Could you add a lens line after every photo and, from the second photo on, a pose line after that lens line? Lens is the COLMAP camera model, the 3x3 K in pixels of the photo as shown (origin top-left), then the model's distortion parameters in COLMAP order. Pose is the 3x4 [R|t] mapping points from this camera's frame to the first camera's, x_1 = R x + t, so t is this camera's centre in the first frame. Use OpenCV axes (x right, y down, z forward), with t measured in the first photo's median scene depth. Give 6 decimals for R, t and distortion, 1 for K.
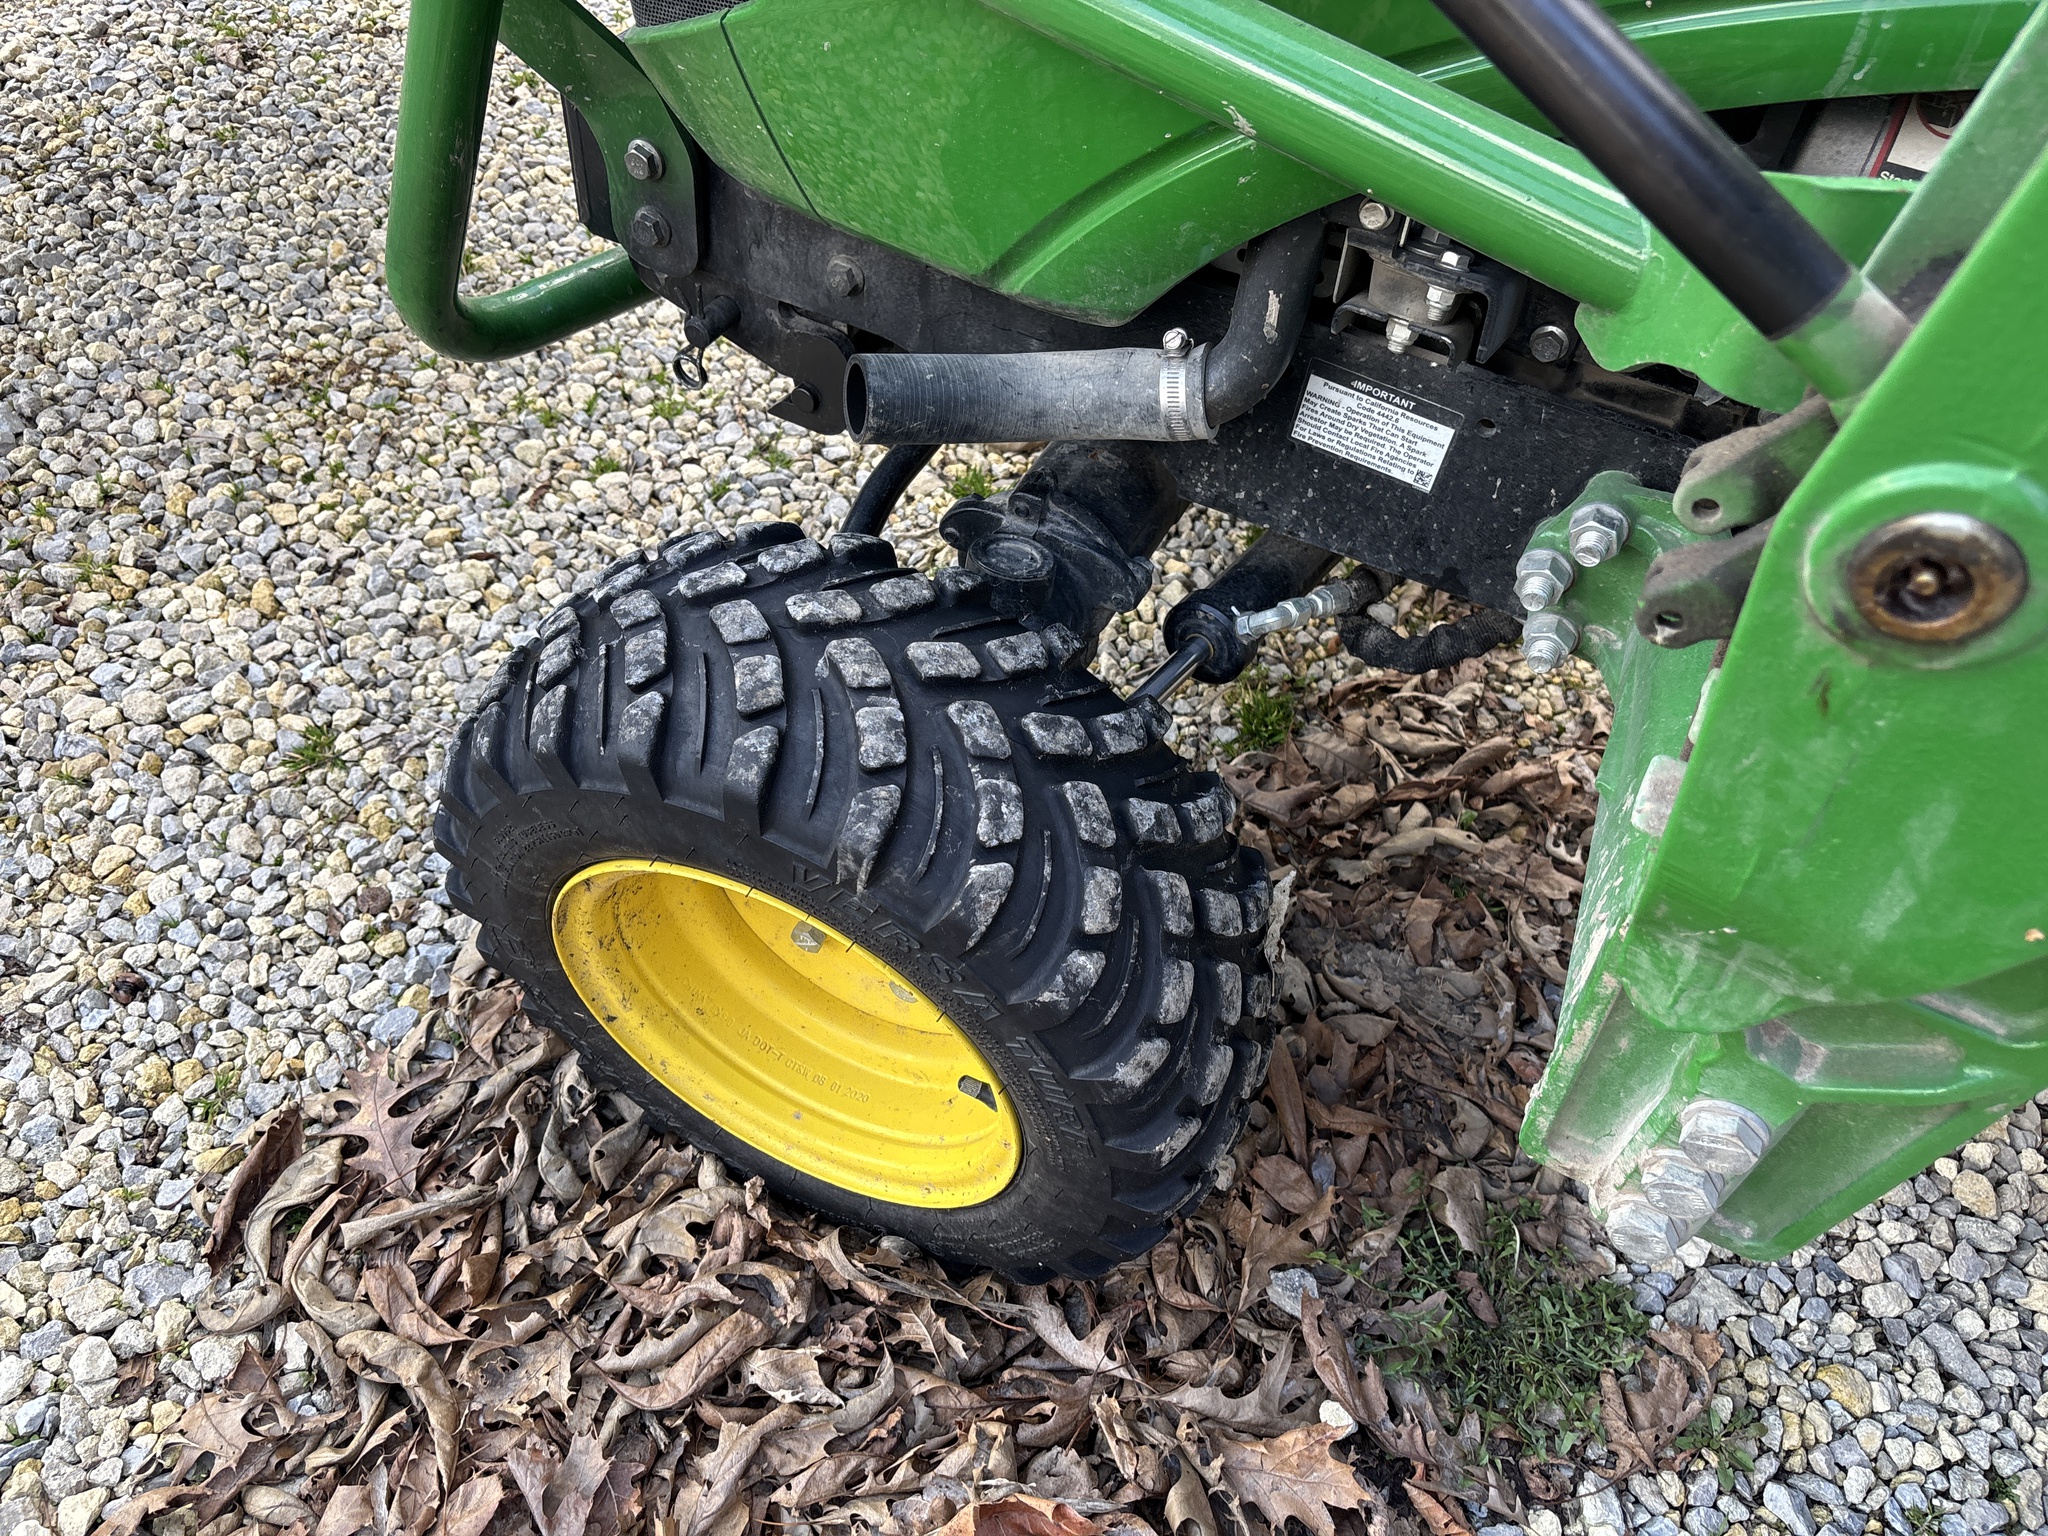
lens RADIAL K [[1556.7, 0, 1024.0], [0, 1556.7, 768.0], [0, 0, 1]] dist [0.028125, 0.002097]
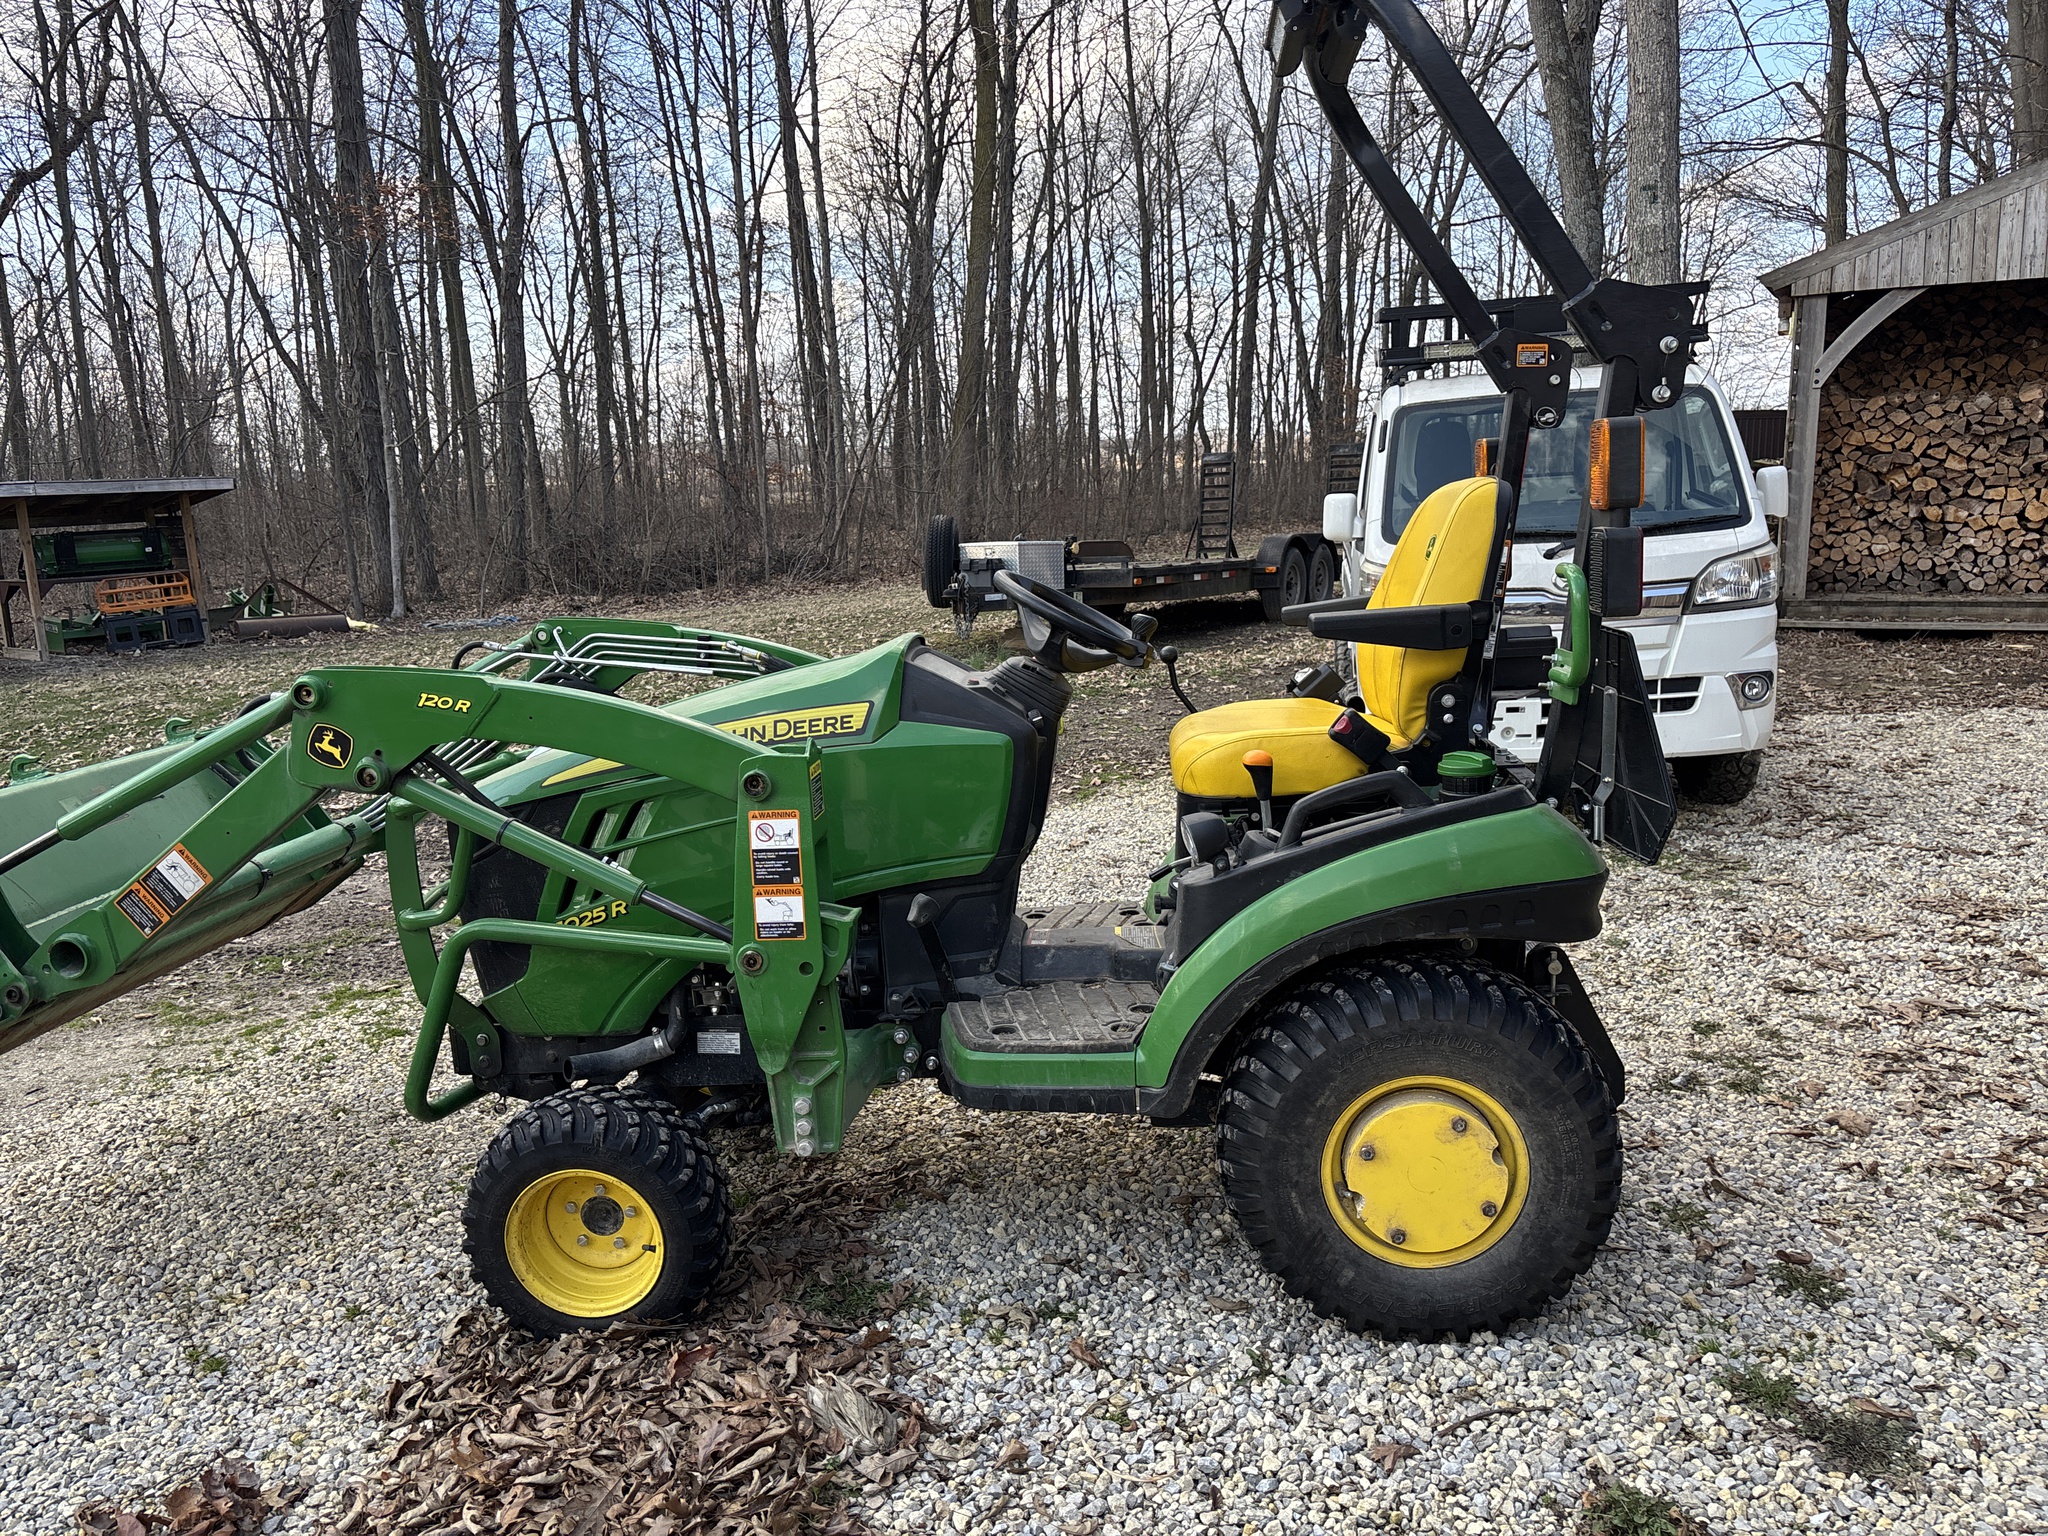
lens RADIAL K [[1556.7, 0, 1024.0], [0, 1556.7, 768.0], [0, 0, 1]] dist [0.028125, 0.002097]
pose [[0.919125, -0.197687, 0.340779, -0.207330], [0.366250, 0.747466, -0.554216, 1.433735], [-0.145159, 0.634204, 0.759417, -2.031550]]
